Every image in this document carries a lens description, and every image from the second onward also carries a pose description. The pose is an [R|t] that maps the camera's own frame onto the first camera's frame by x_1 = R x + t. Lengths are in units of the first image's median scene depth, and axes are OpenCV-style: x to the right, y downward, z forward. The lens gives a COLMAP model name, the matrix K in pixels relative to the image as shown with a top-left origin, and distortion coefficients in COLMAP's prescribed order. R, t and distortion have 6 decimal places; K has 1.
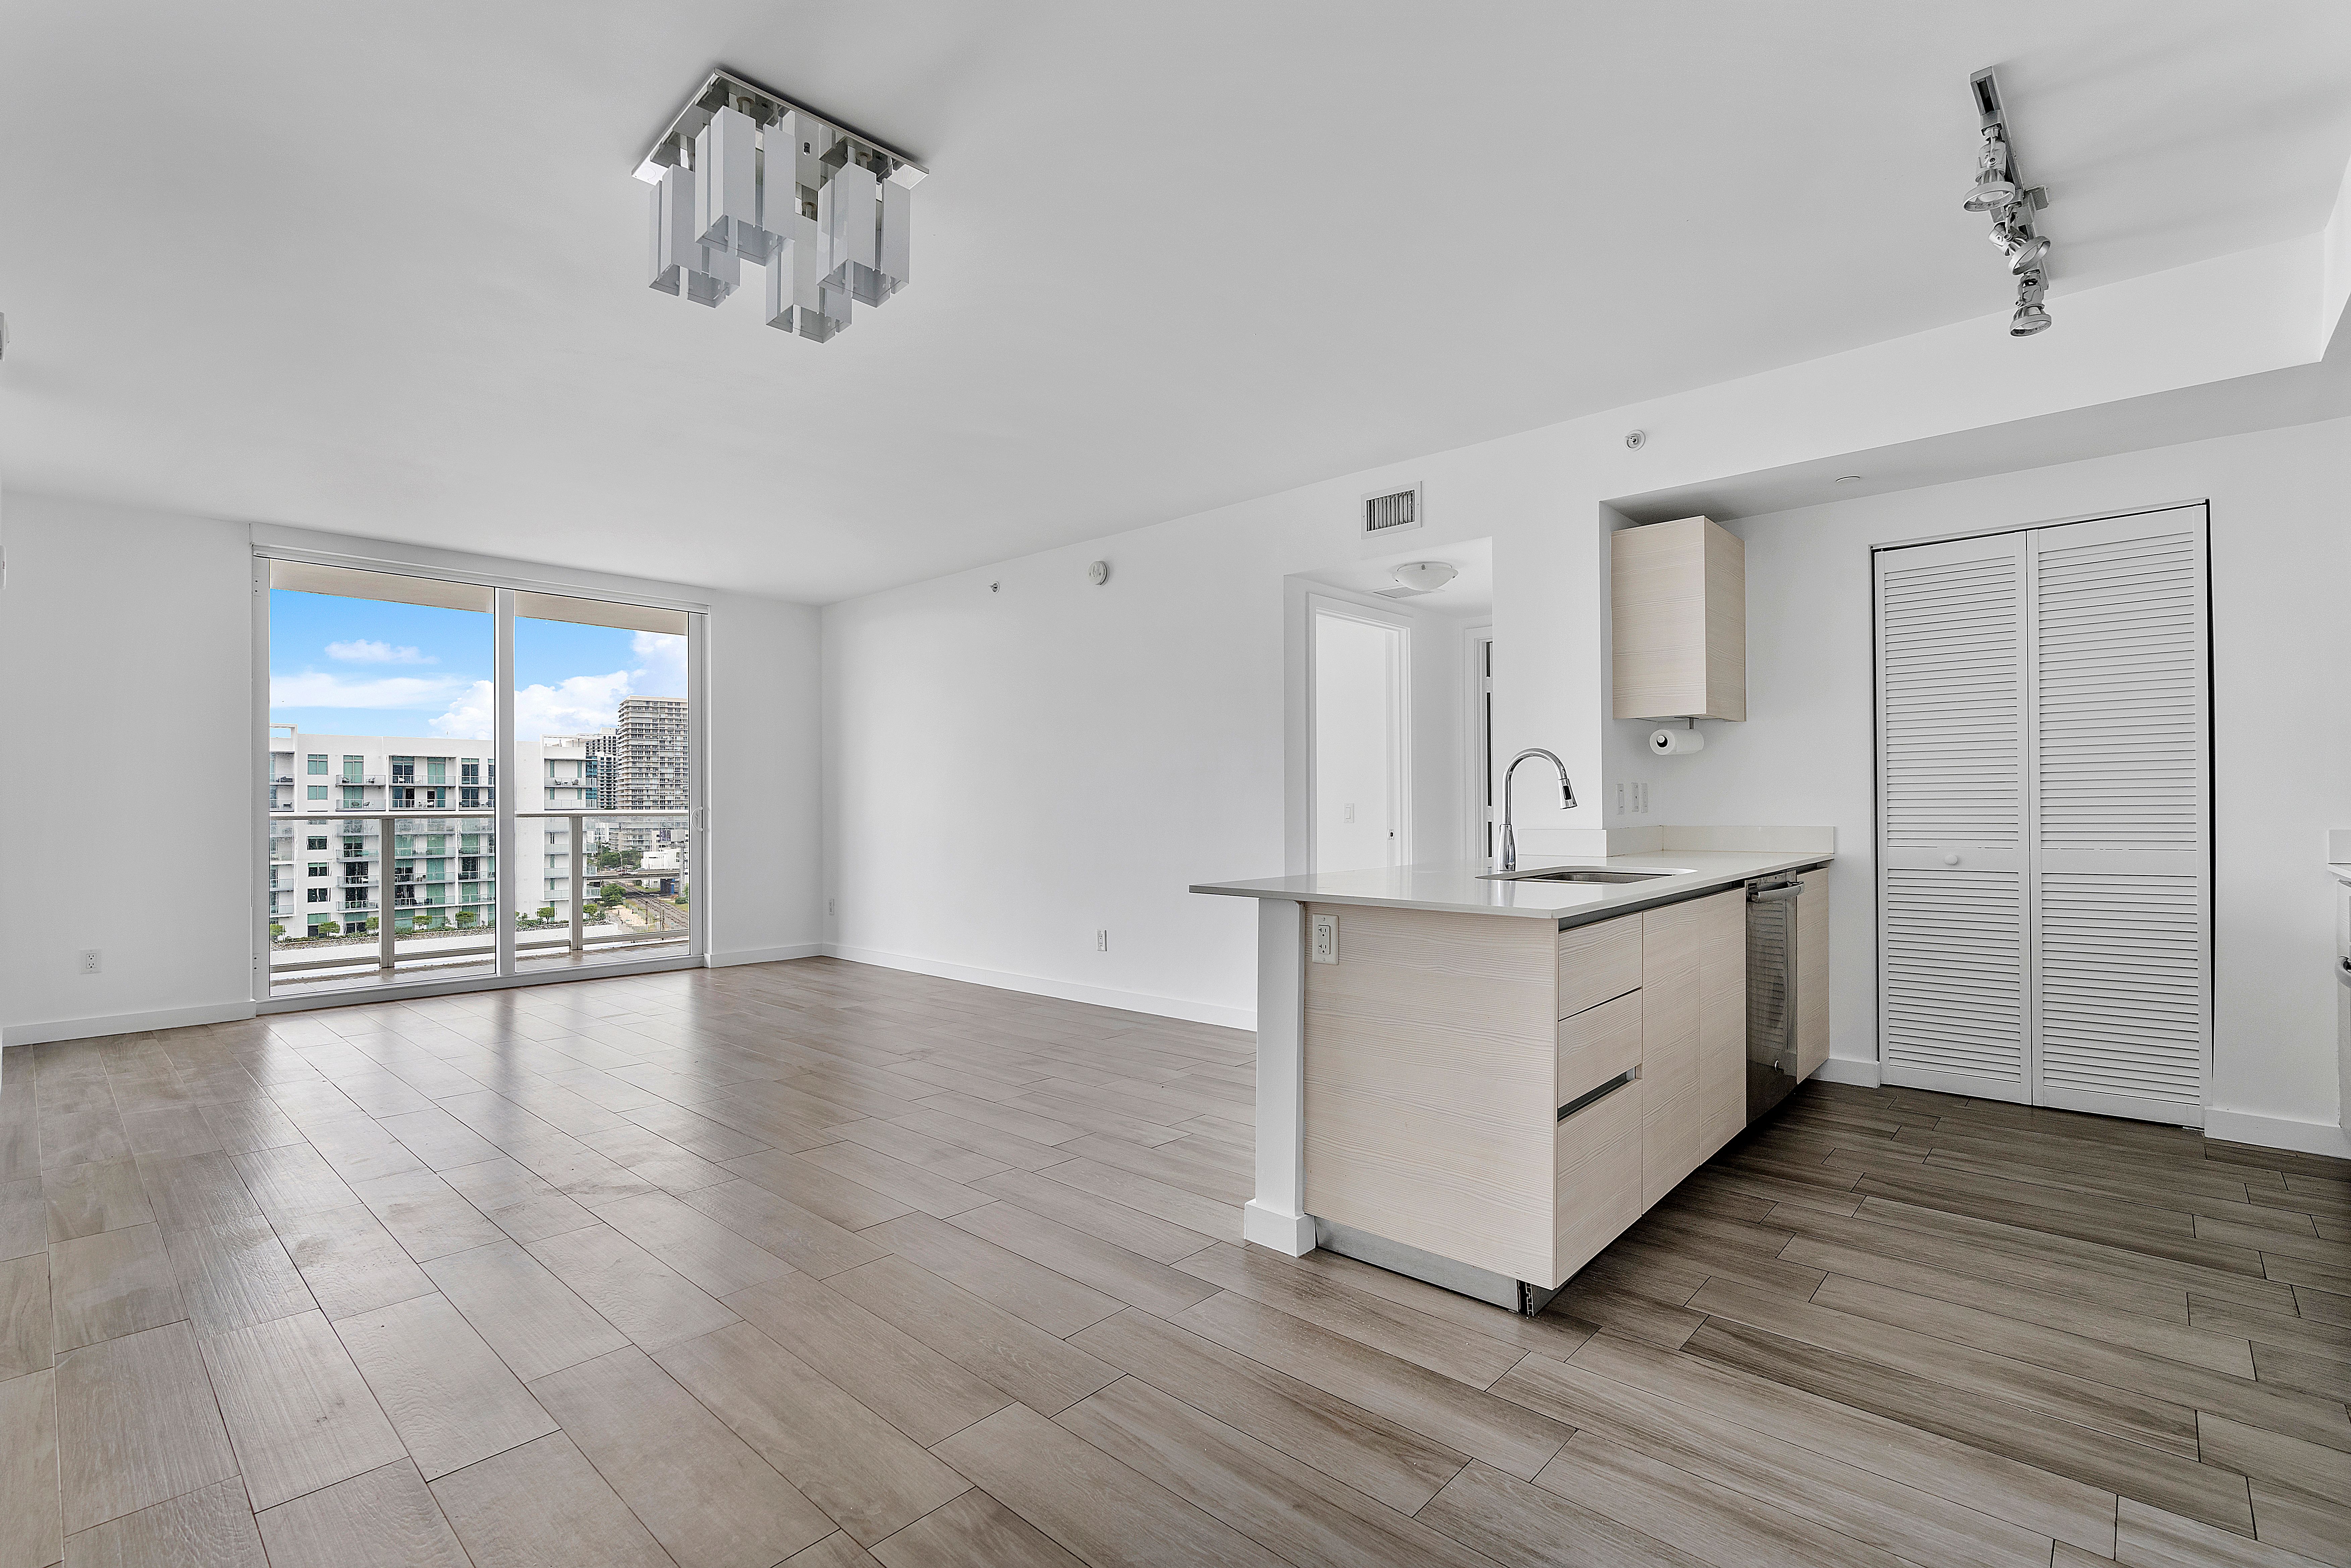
lens RADIAL K [[1063.8, 0, 1189.4], [0, 1063.8, 803.7], [0, 0, 1]] dist [-0.020828, 0.011820]
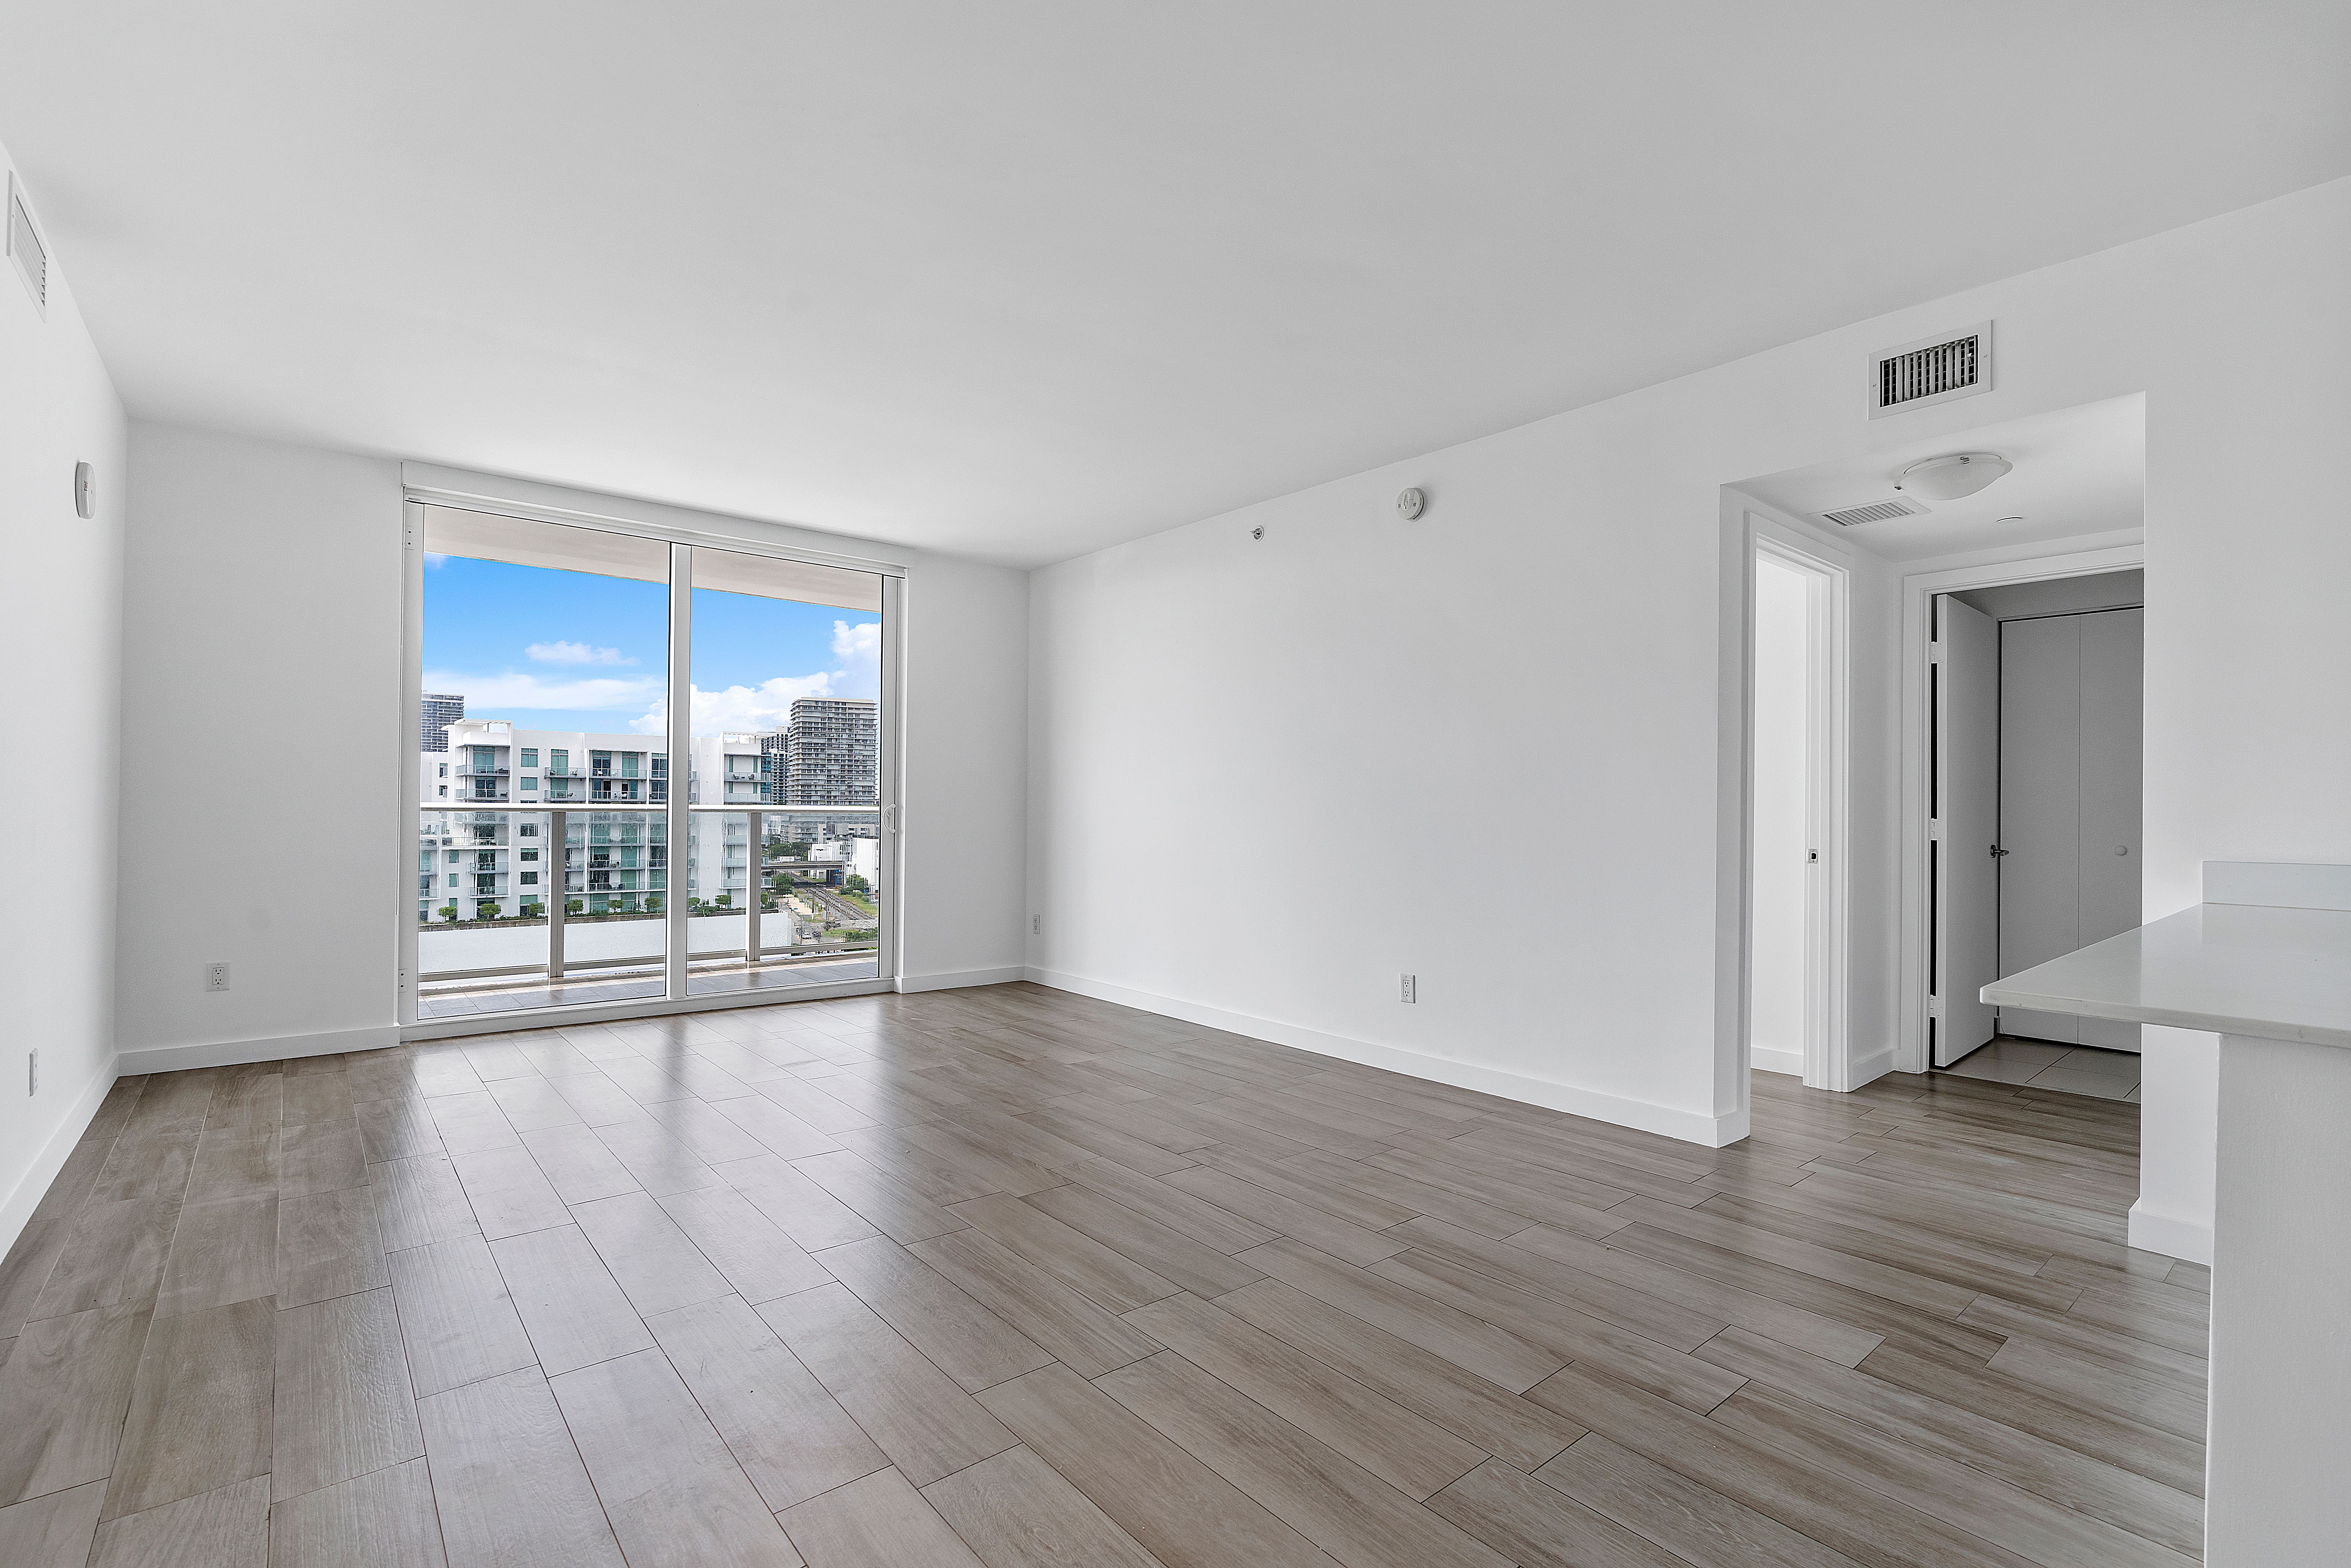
lens RADIAL K [[1063.8, 0, 1189.4], [0, 1063.8, 803.7], [0, 0, 1]] dist [-0.020828, 0.011820]
pose [[0.990927, 0.015095, -0.133552, -0.245412], [-0.015288, 0.999883, -0.000413, -0.001085], [0.133530, 0.002451, 0.991042, 0.408244]]
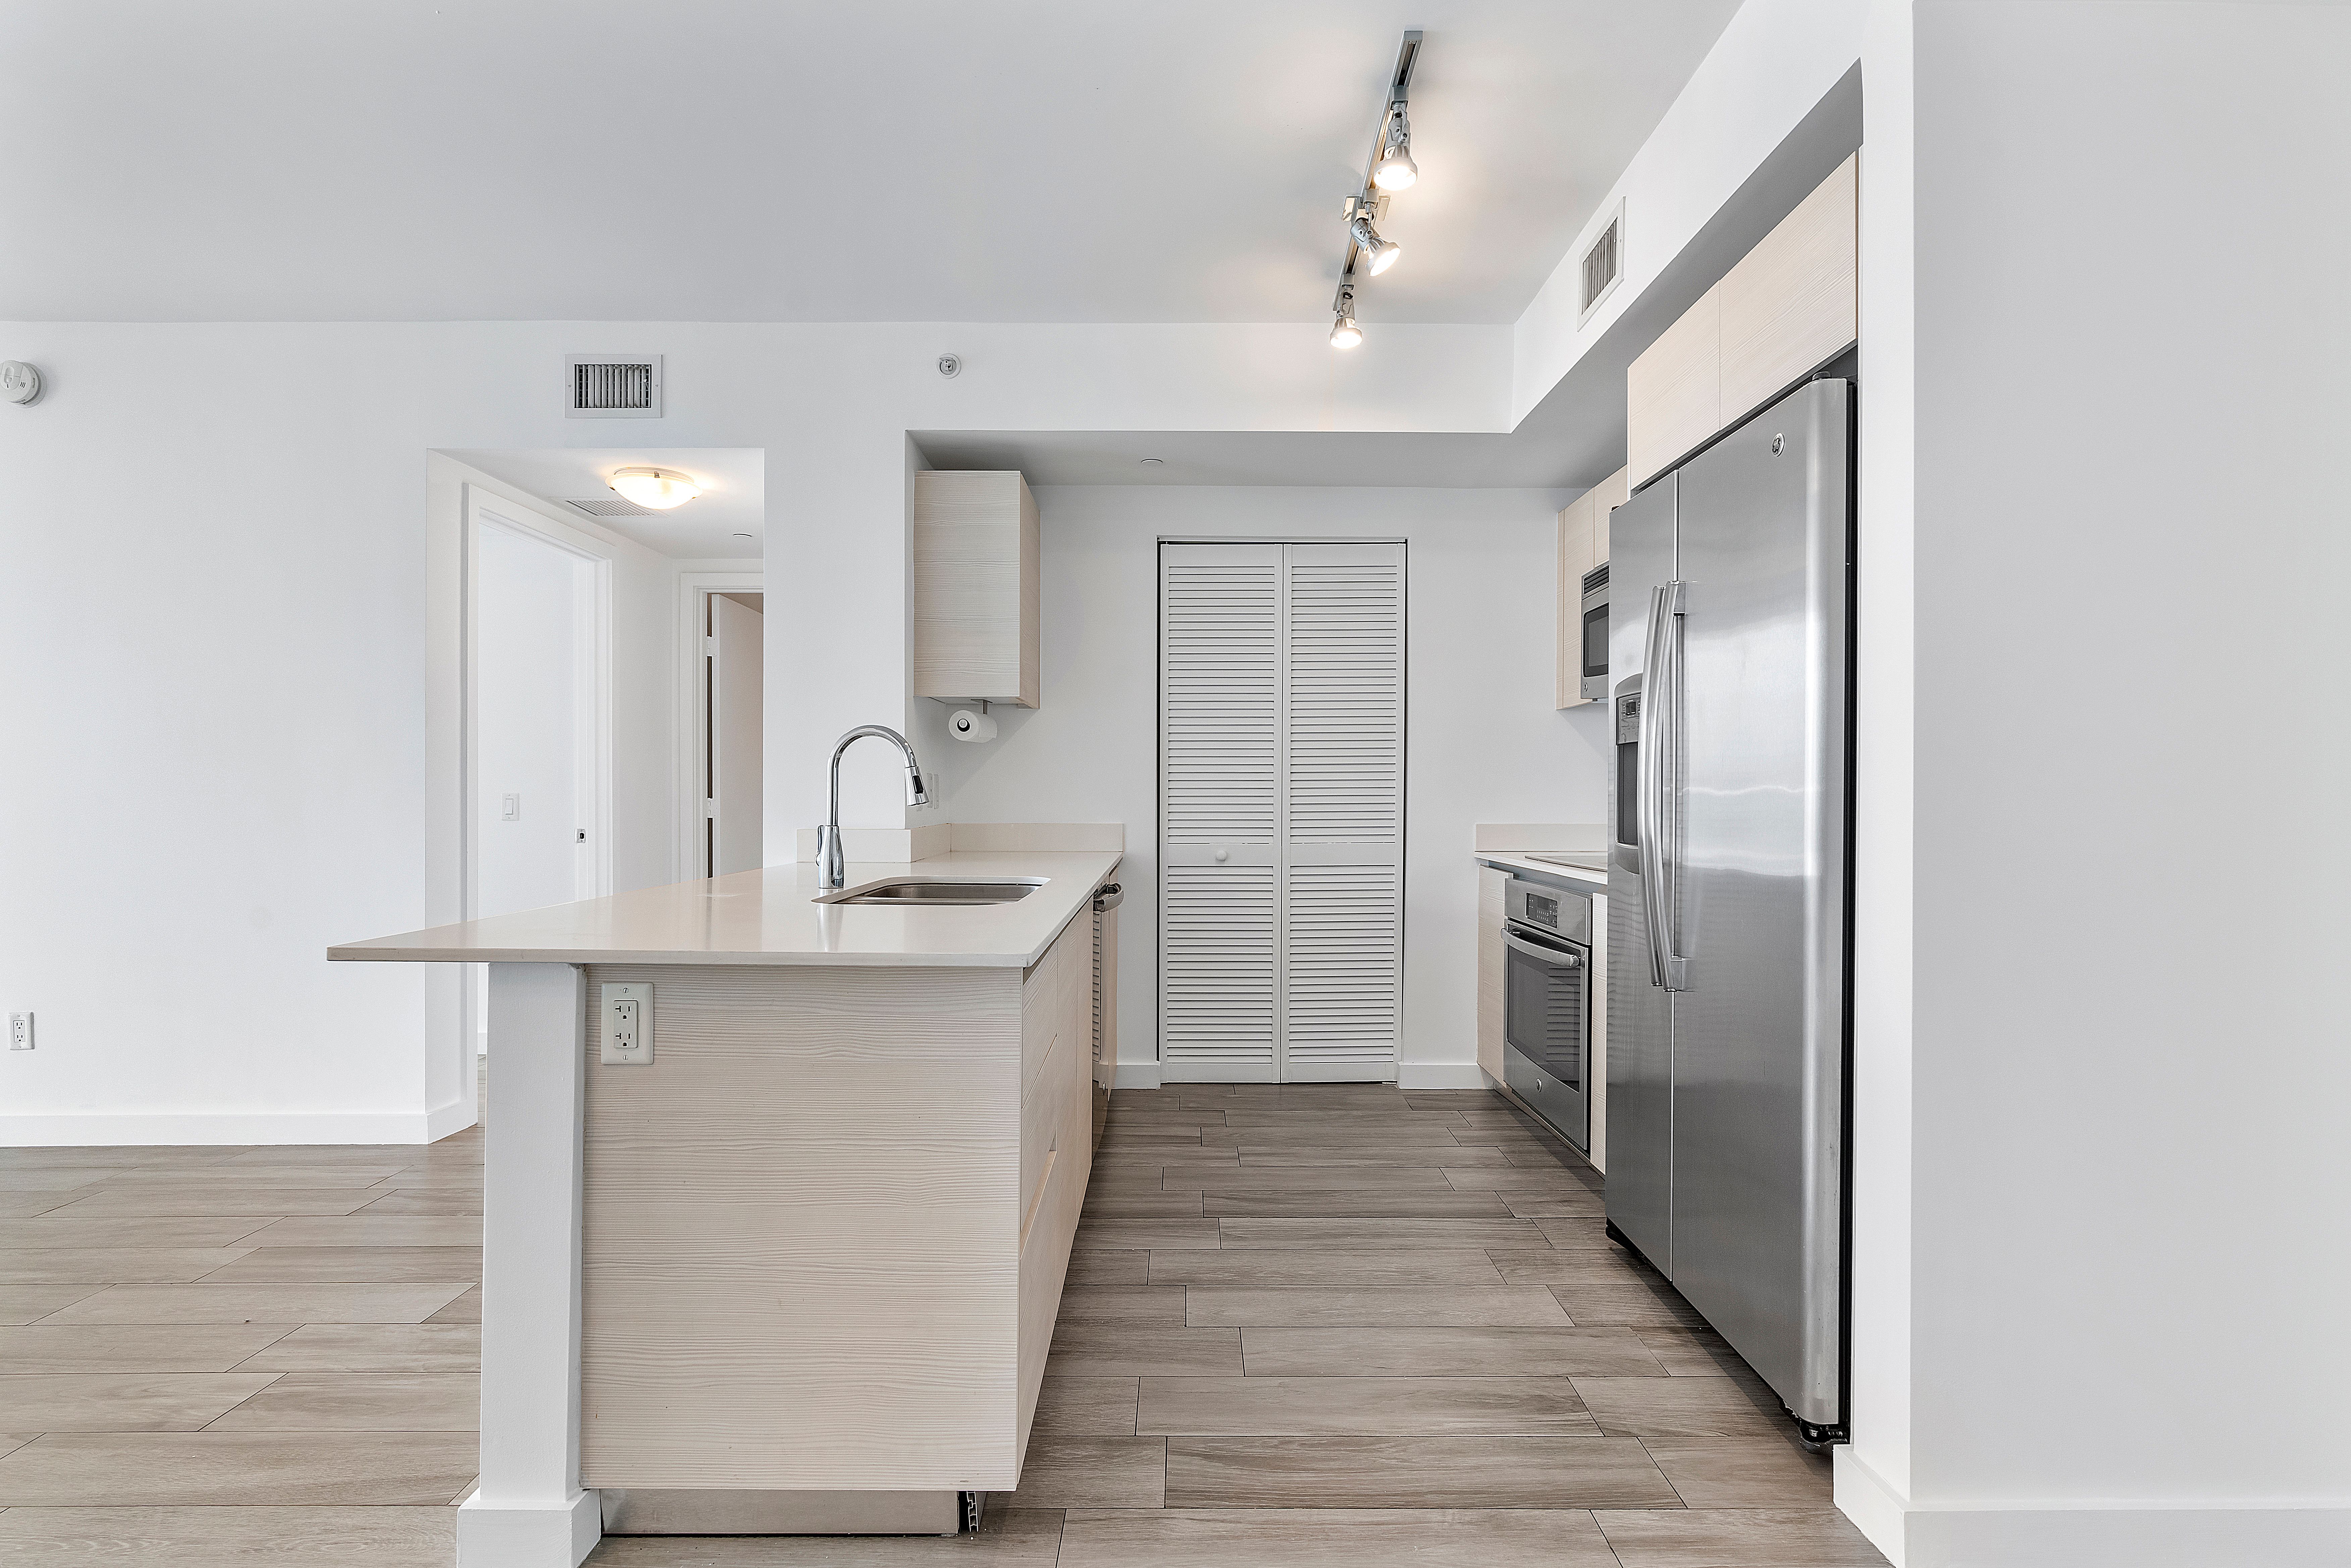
lens RADIAL K [[1138.8, 0, 1191.1], [0, 1138.8, 796.9], [0, 0, 1]] dist [-0.021072, 0.011809]
pose [[0.735876, 0.006383, 0.677086, -0.056061], [-0.008402, 0.999965, -0.000296, -0.002946], [-0.677064, -0.005471, 0.735904, 0.241561]]
